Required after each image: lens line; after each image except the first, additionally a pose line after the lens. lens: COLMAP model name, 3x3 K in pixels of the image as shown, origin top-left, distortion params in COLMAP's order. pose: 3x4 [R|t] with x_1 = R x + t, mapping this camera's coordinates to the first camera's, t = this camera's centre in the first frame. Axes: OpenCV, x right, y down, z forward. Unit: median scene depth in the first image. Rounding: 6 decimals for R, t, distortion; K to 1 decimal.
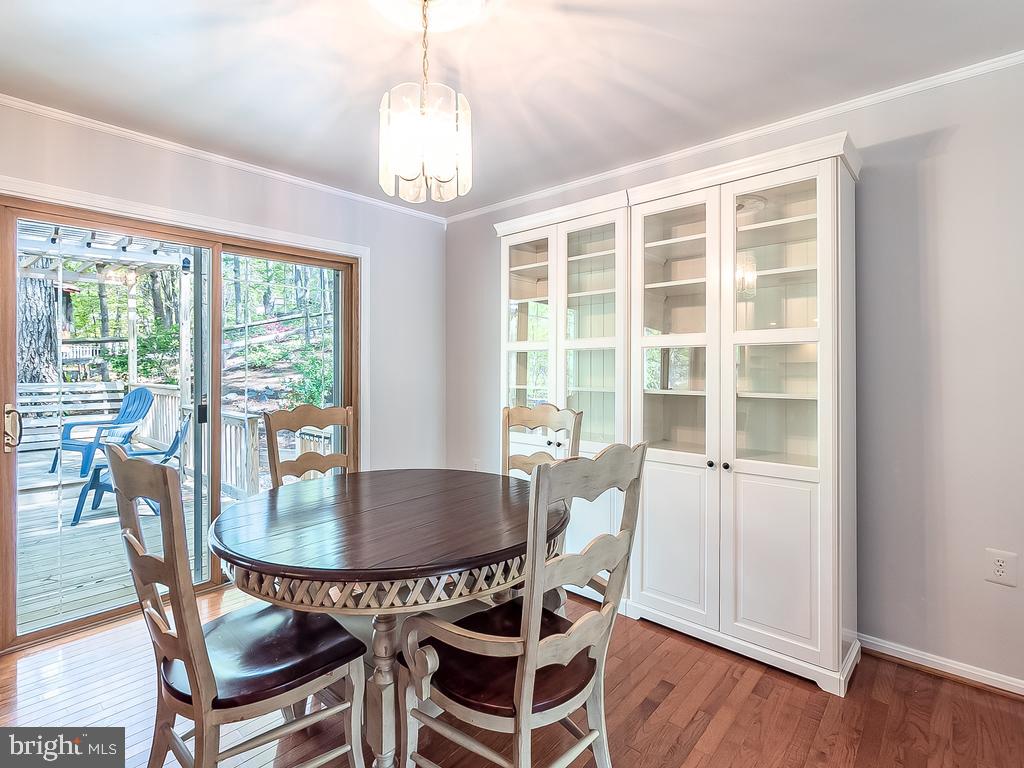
lens RADIAL K [[500.0, 0, 509.6], [0, 500.0, 362.2], [0, 0, 1]] dist [0.001777, 0.000420]
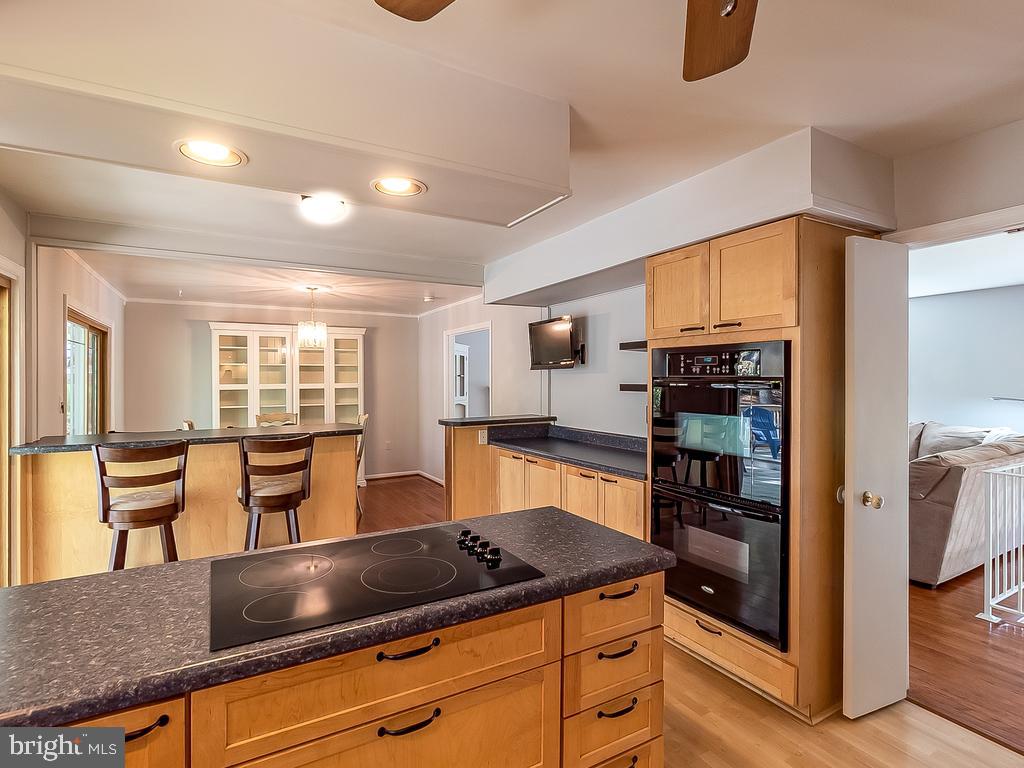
lens RADIAL K [[499.1, 0, 506.4], [0, 499.1, 378.0], [0, 0, 1]] dist [-0.000663, -0.000006]
pose [[0.308547, 0.004736, 0.951197, -1.918343], [0.000183, 0.999987, -0.005038, -0.072629], [-0.951209, 0.001729, 0.308543, -0.837103]]
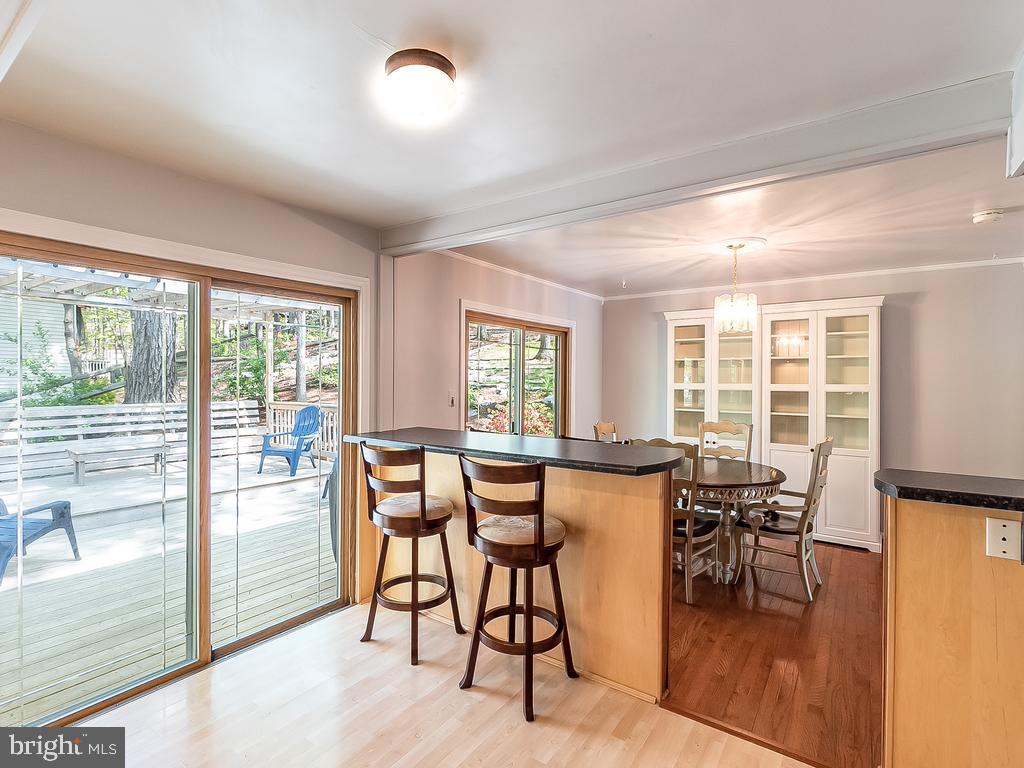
lens RADIAL K [[499.1, 0, 506.4], [0, 499.1, 378.0], [0, 0, 1]] dist [-0.000663, -0.000006]
pose [[0.993714, 0.006891, 0.111740, -0.962147], [-0.007596, 0.999954, 0.005888, -0.081145], [-0.111695, -0.006700, 0.993720, -0.781469]]
